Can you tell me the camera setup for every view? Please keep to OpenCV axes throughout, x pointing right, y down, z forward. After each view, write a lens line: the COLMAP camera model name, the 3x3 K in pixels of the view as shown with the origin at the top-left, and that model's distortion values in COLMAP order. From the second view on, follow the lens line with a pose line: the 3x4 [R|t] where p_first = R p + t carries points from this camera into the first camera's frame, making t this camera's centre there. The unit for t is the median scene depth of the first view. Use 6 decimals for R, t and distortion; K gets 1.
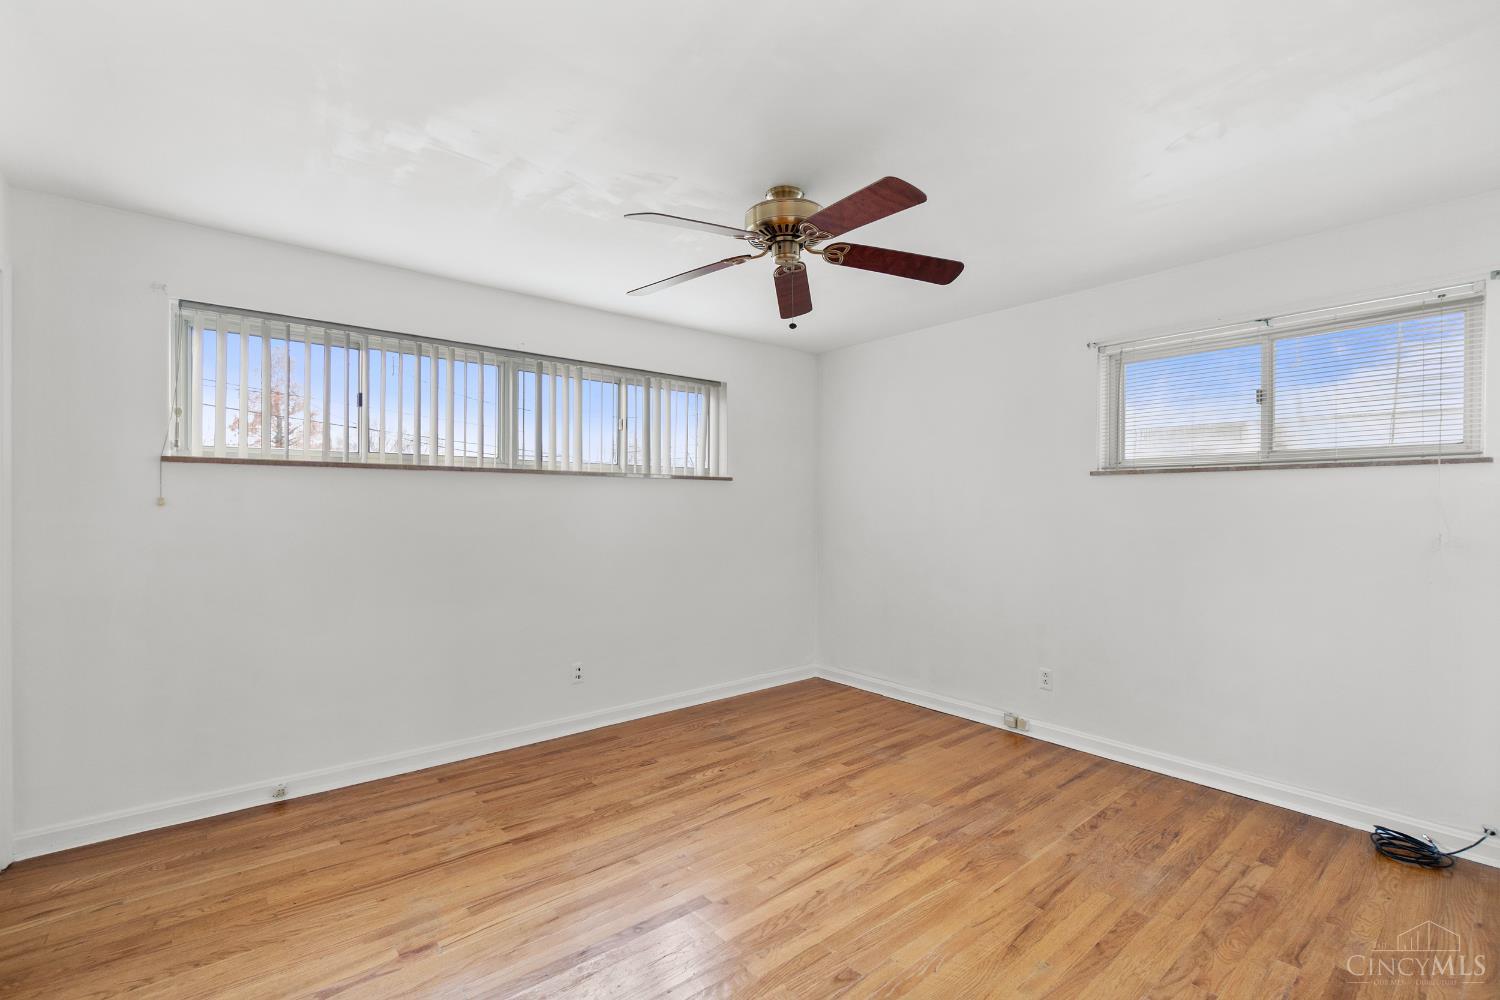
lens RADIAL K [[659.7, 0, 752.4], [0, 659.7, 506.4], [0, 0, 1]] dist [-0.000365, 0.000848]
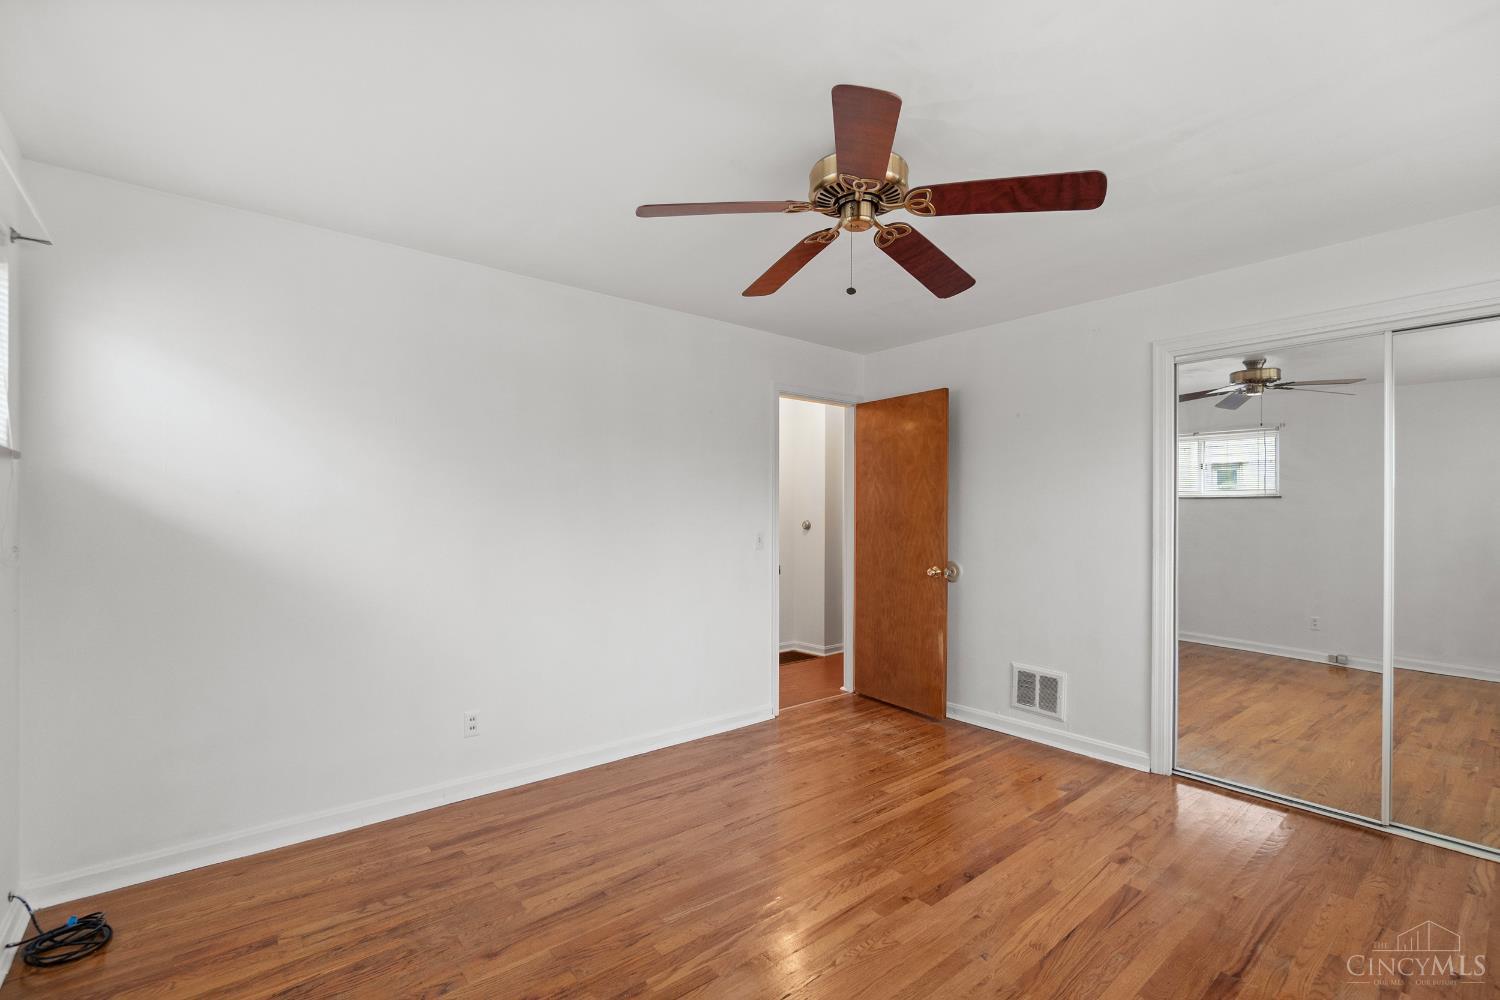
lens RADIAL K [[659.7, 0, 747.0], [0, 659.7, 507.2], [0, 0, 1]] dist [-0.000365, 0.000848]
pose [[-0.999914, -0.008860, 0.009720, 0.182493], [-0.008968, 0.999898, -0.011148, 0.001060], [-0.009620, -0.011234, -0.999891, 1.845347]]
